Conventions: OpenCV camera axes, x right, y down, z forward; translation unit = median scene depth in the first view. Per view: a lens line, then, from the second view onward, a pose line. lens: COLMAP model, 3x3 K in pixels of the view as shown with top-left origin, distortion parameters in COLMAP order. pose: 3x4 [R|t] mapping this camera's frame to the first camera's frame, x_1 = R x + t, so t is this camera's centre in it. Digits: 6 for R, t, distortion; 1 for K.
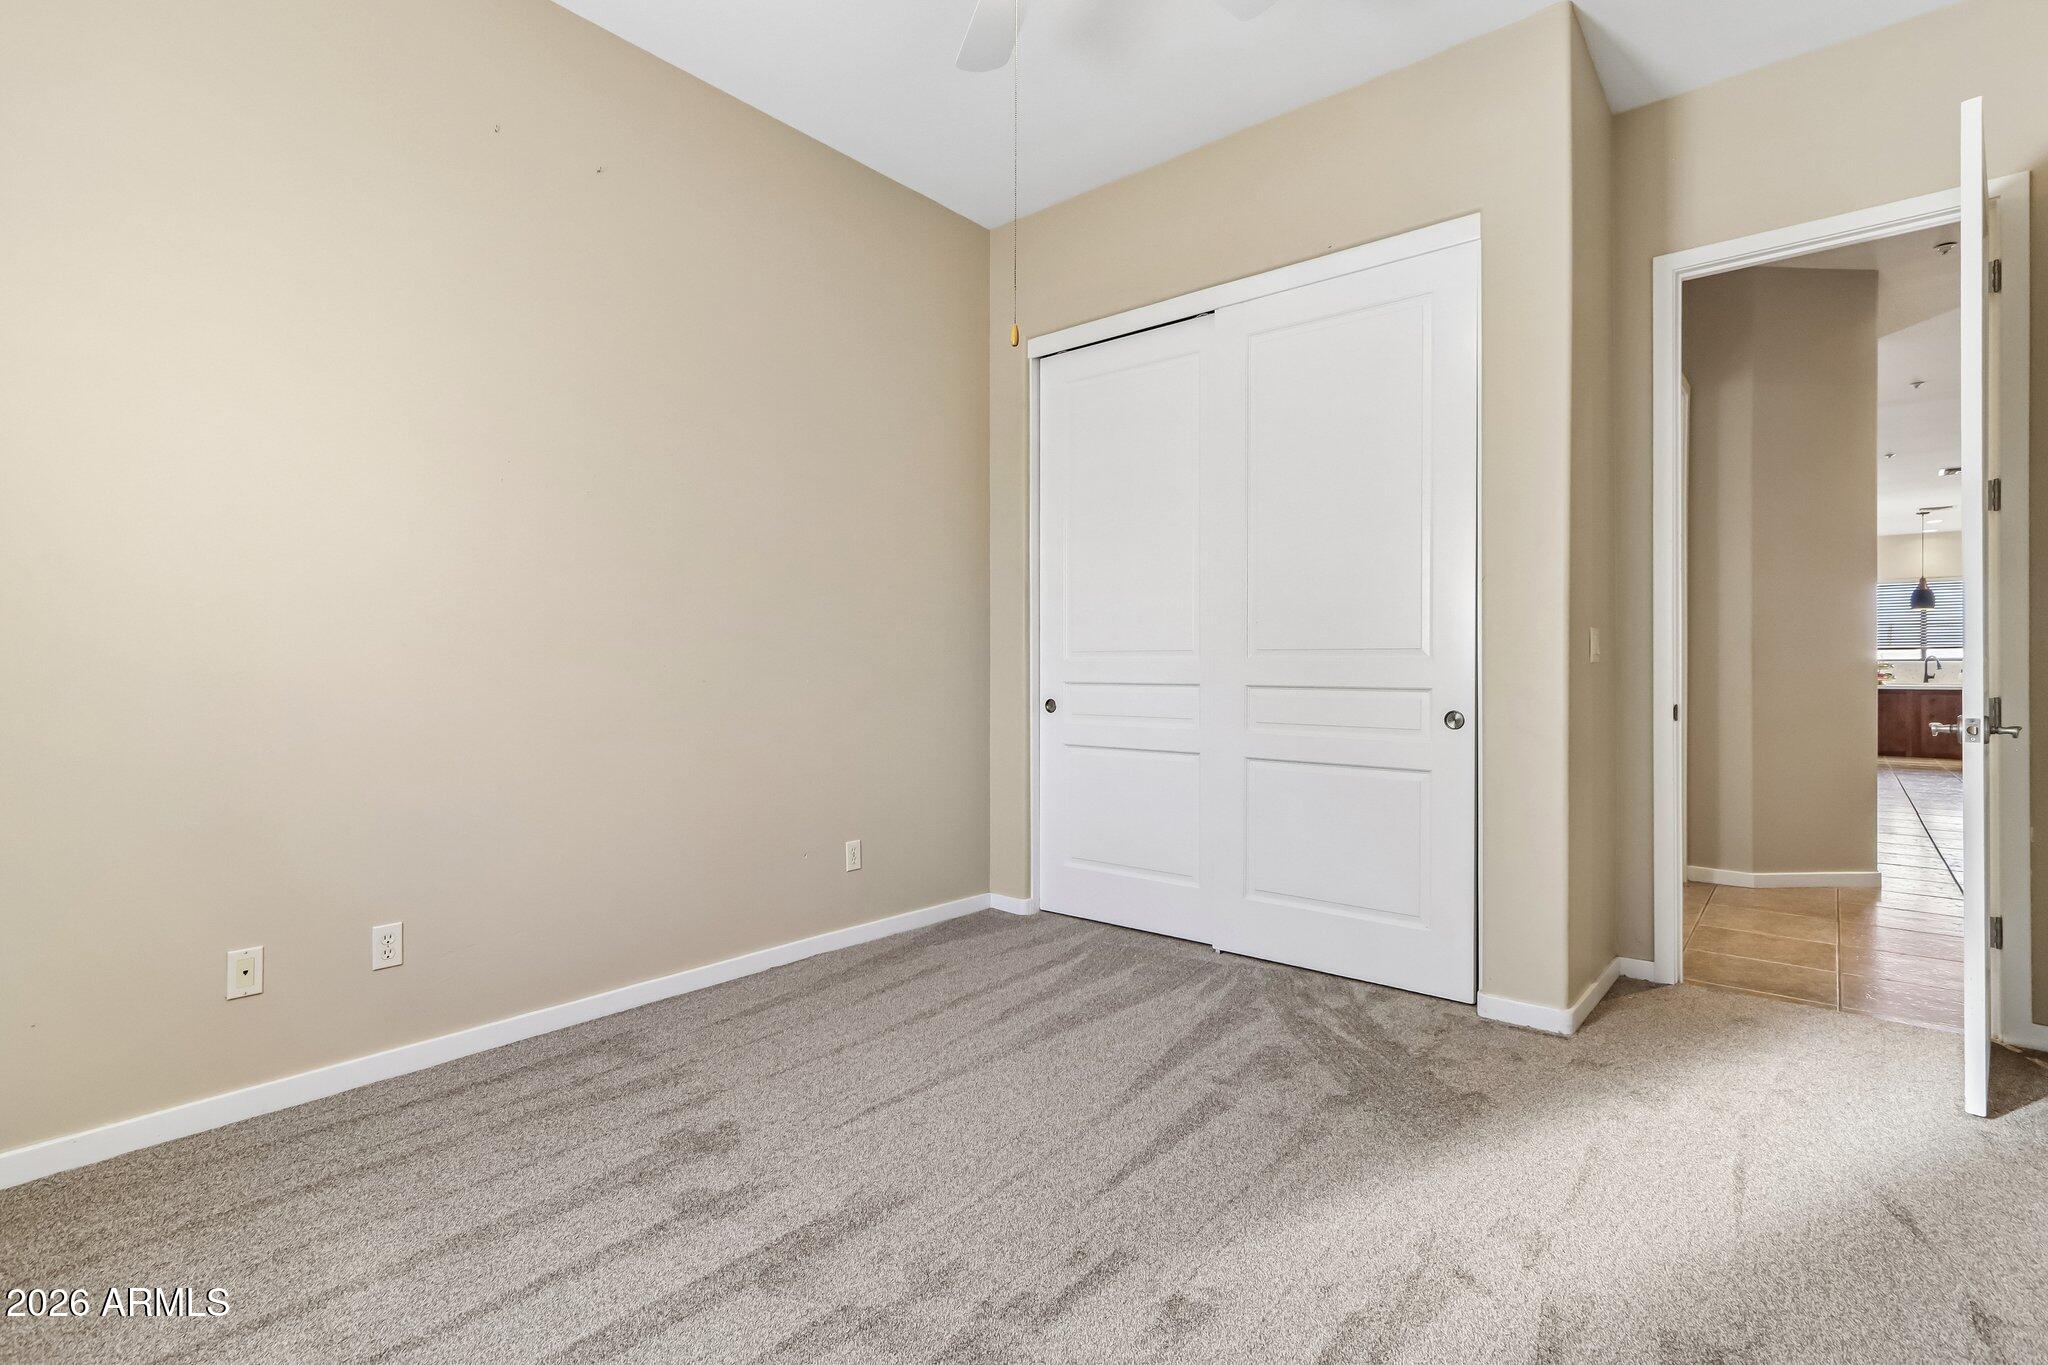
lens RADIAL K [[974.2, 0, 990.0], [0, 974.2, 692.8], [0, 0, 1]] dist [-0.001698, 0.000163]
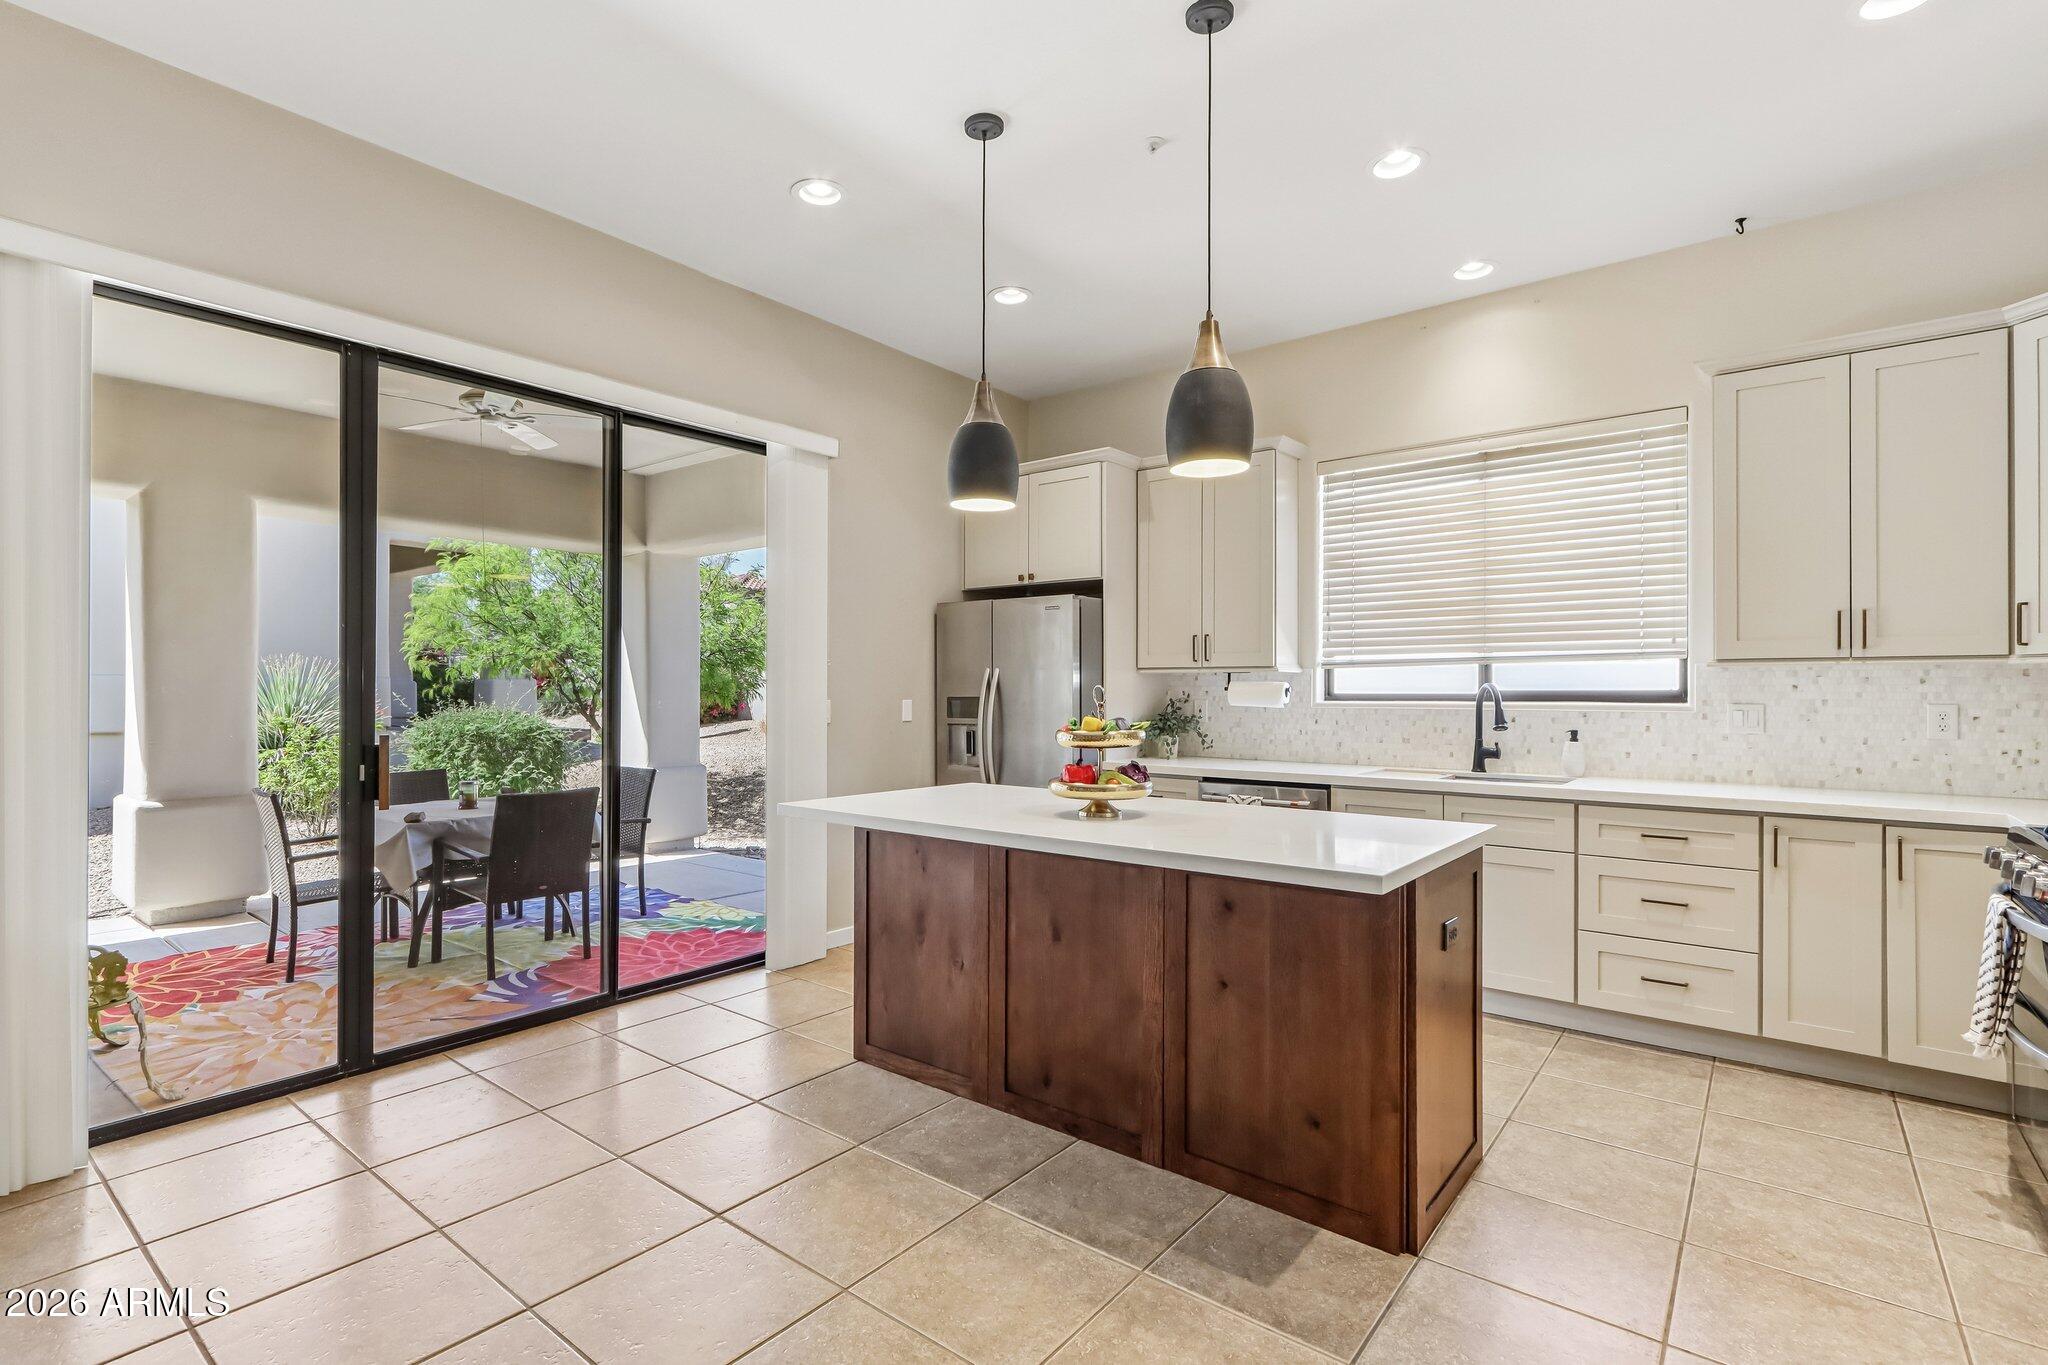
lens RADIAL K [[964.5, 0, 993.8], [0, 964.5, 682.4], [0, 0, 1]] dist [0.000255, 0.000648]
pose [[0.999460, 0.009605, 0.031415, 0.886803], [-0.008975, 0.999757, -0.020113, -0.034719], [-0.031600, 0.019821, 0.999304, 0.772427]]
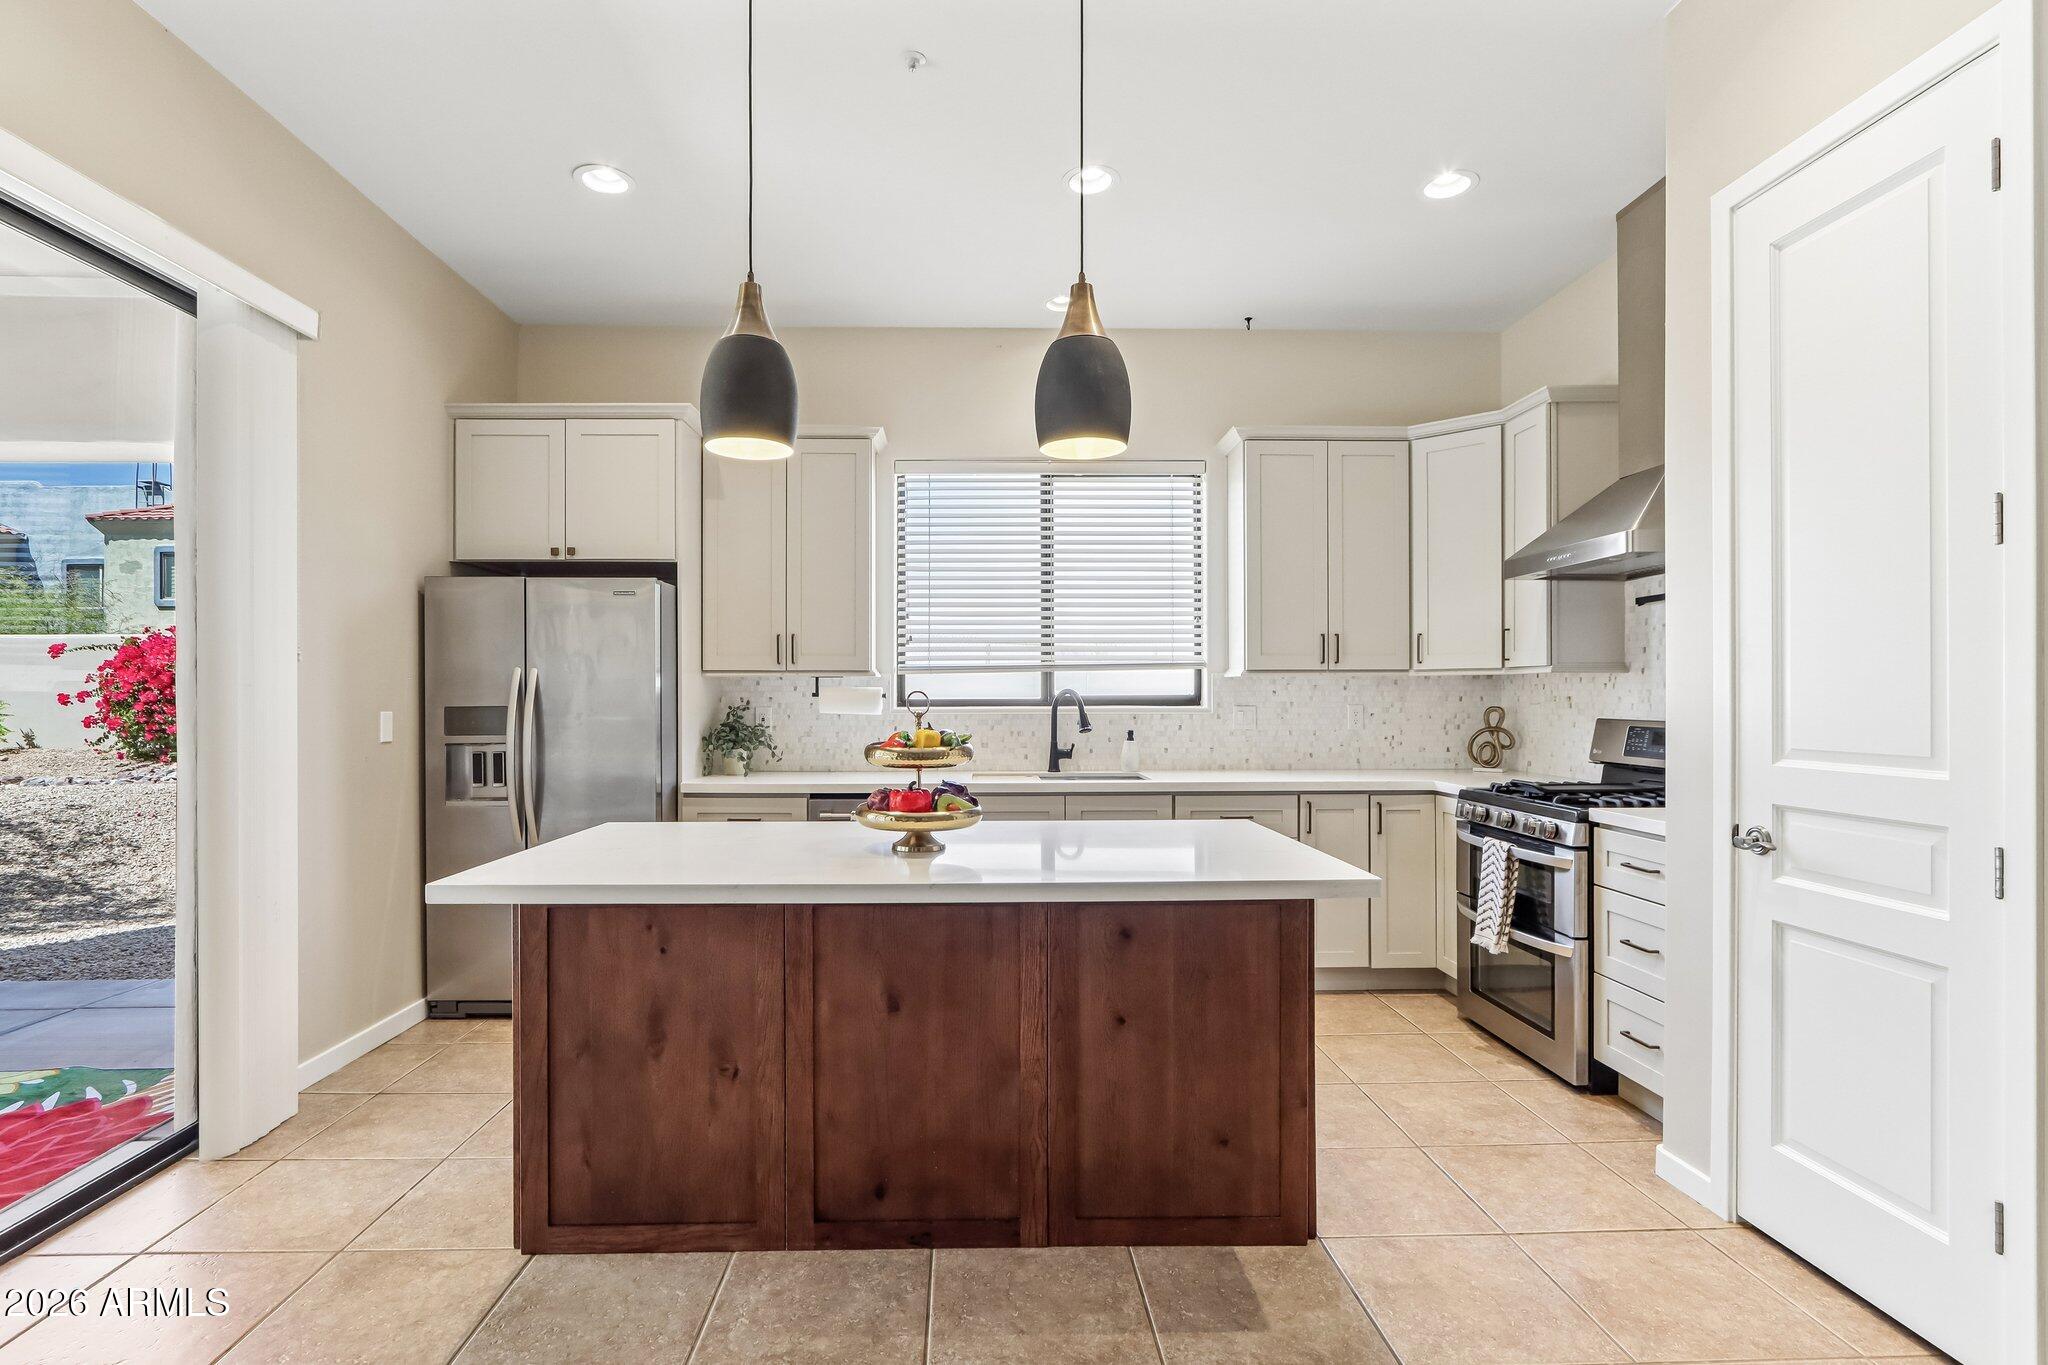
lens RADIAL K [[974.1, 0, 990.3], [0, 974.1, 694.4], [0, 0, 1]] dist [-0.009727, 0.000297]
pose [[0.736589, 0.007596, 0.676298, 0.798782], [0.004267, 0.999865, -0.015878, -0.035063], [-0.676327, 0.014581, 0.736457, 0.853143]]
